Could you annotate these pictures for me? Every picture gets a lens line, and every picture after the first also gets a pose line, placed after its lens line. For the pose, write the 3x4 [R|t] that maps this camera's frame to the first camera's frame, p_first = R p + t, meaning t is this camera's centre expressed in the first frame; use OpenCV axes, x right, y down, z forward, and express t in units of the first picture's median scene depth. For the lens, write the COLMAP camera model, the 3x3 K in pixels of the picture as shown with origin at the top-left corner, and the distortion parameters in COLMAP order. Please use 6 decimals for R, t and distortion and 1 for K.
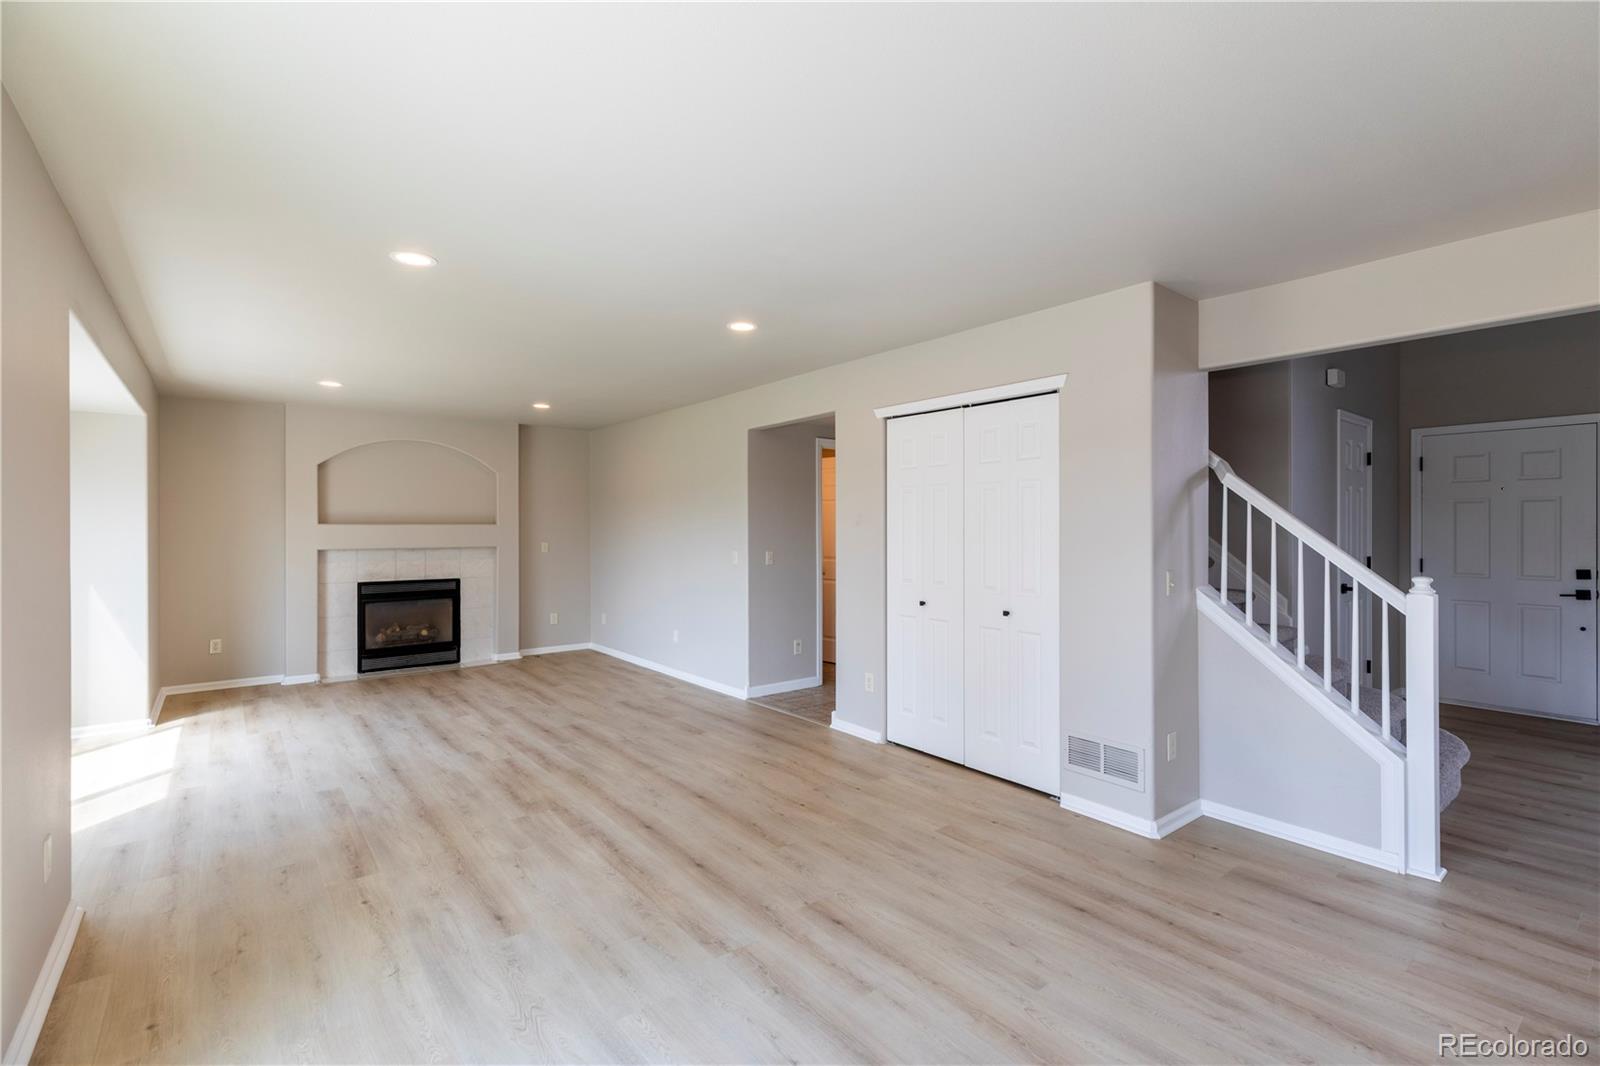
lens RADIAL K [[730.9, 0, 809.9], [0, 730.9, 527.2], [0, 0, 1]] dist [-0.001044, 0.000489]
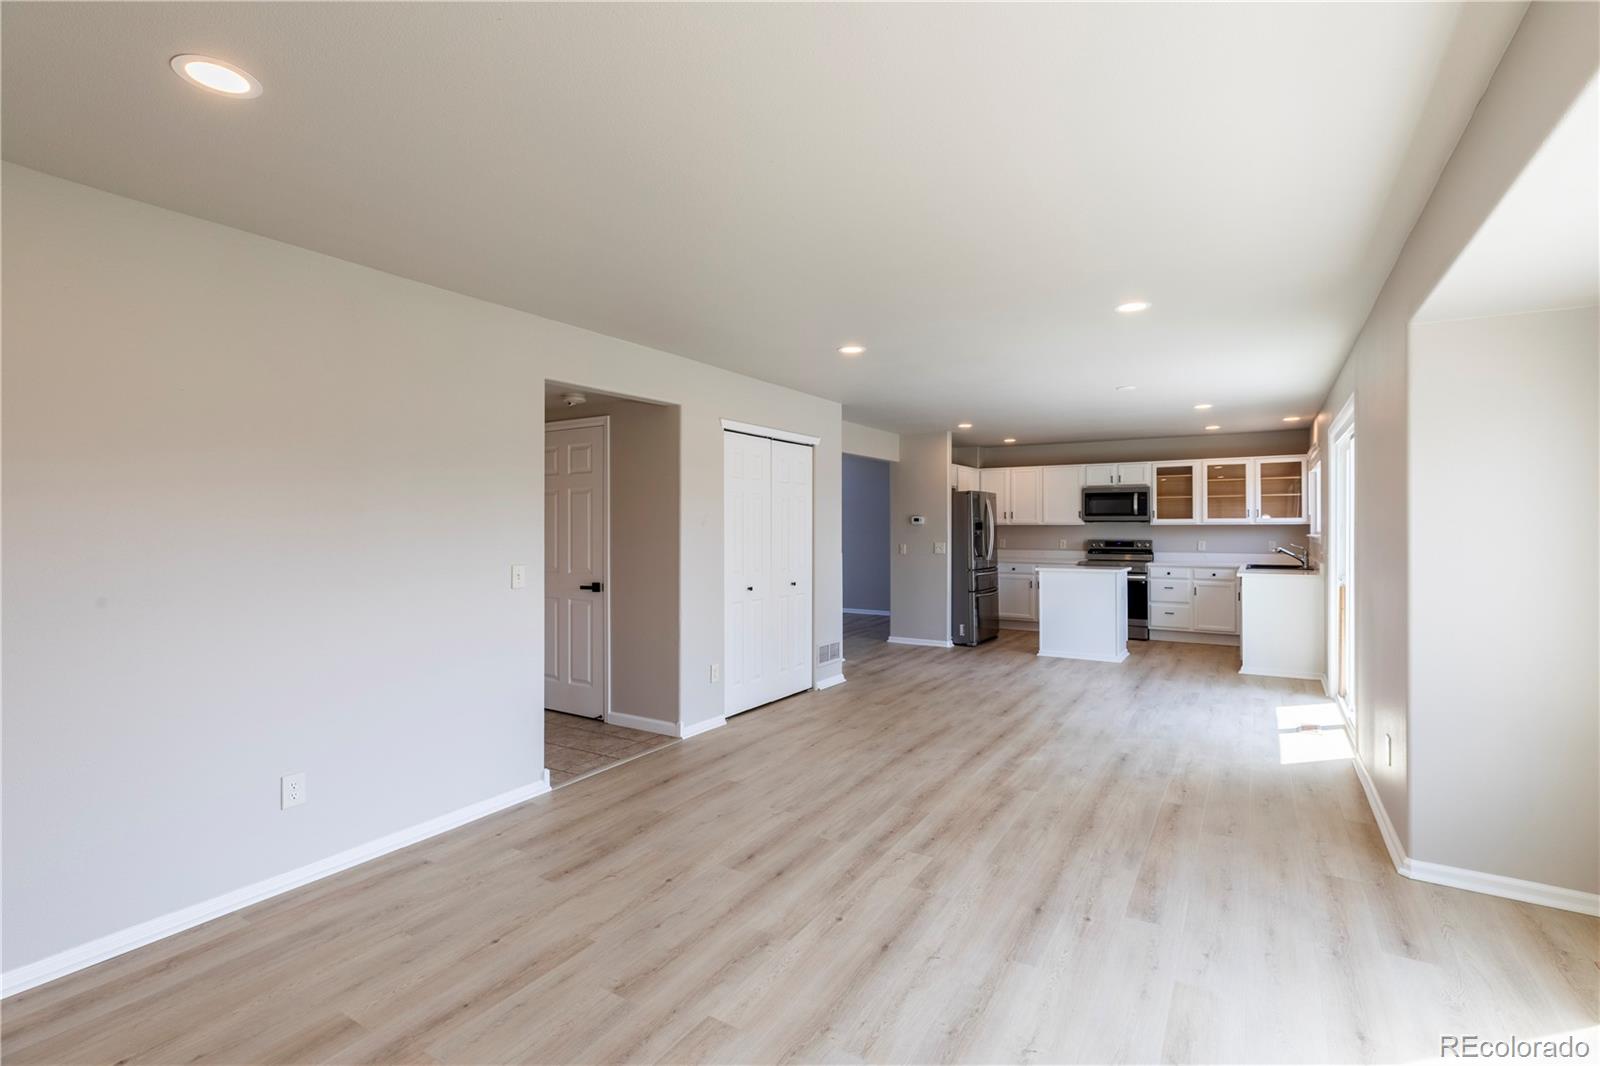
lens RADIAL K [[730.9, 0, 817.1], [0, 730.9, 528.1], [0, 0, 1]] dist [-0.001044, 0.000489]
pose [[-0.346347, -0.002138, 0.938104, -0.691371], [0.002955, 0.999990, 0.003370, 0.000285], [-0.938102, 0.003939, -0.346338, 0.883052]]
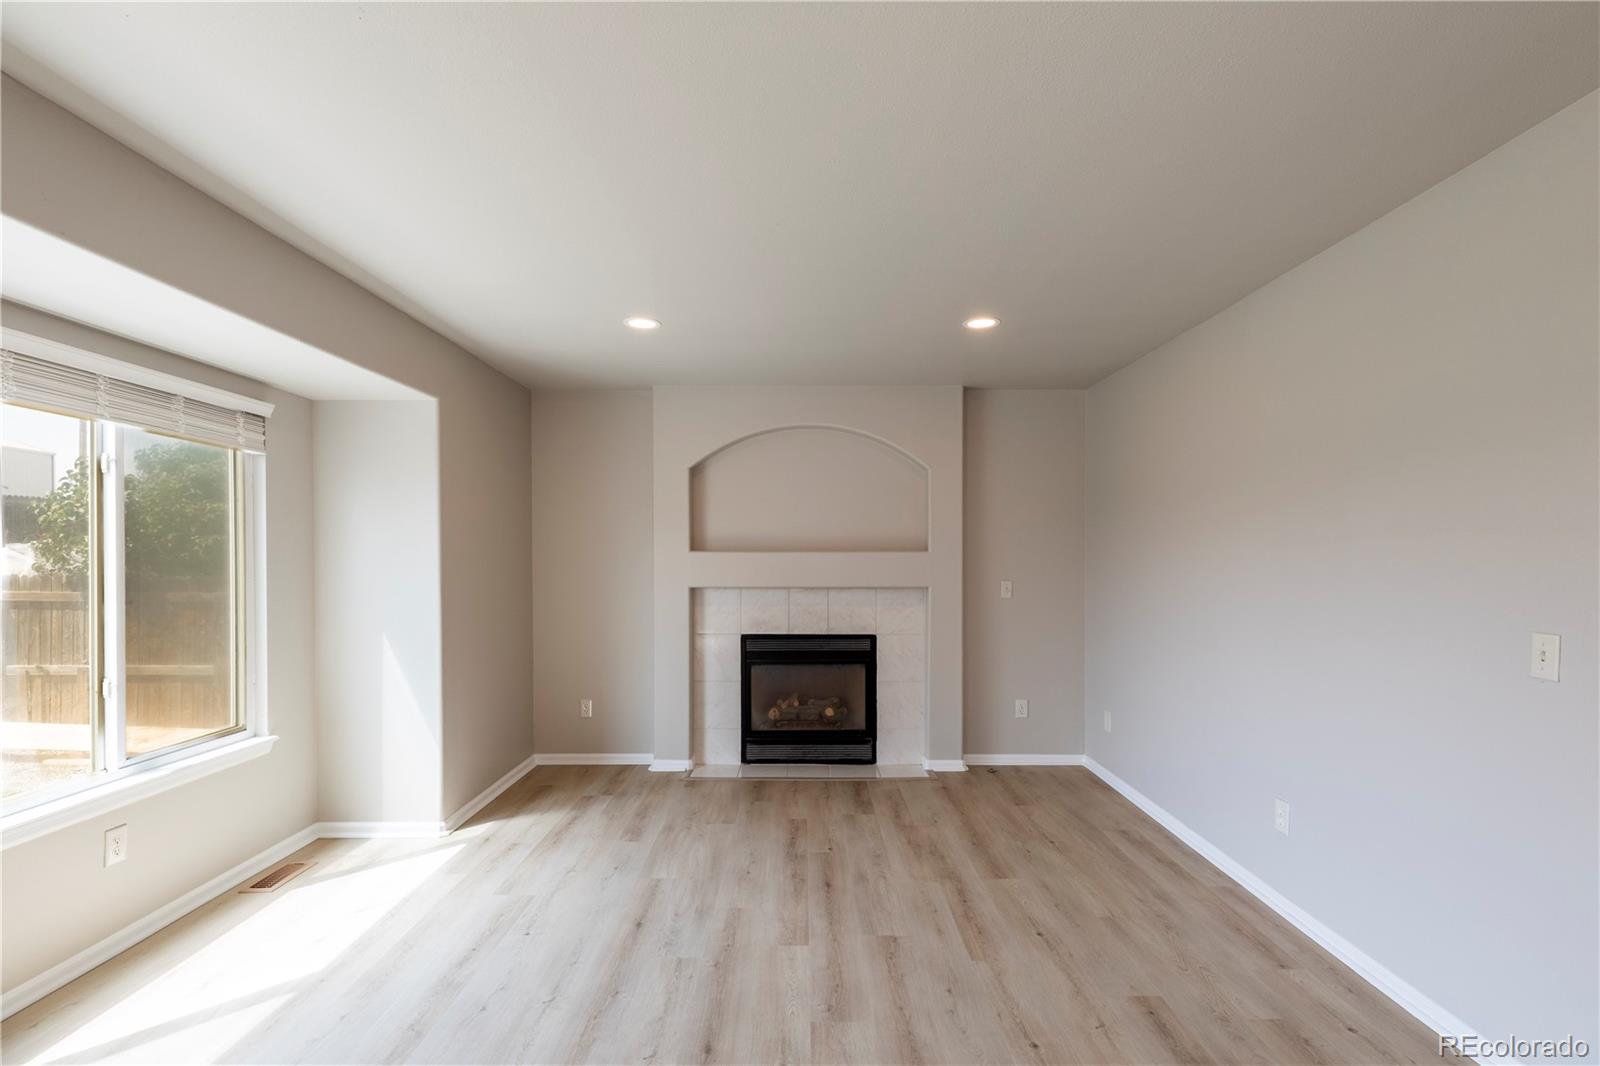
lens RADIAL K [[730.9, 0, 801.3], [0, 730.9, 566.0], [0, 0, 1]] dist [-0.001044, 0.000489]
pose [[0.776120, 0.008812, -0.630523, -0.137058], [0.001057, 0.999883, 0.015274, -0.000969], [0.630584, -0.012521, 0.776020, 0.512032]]
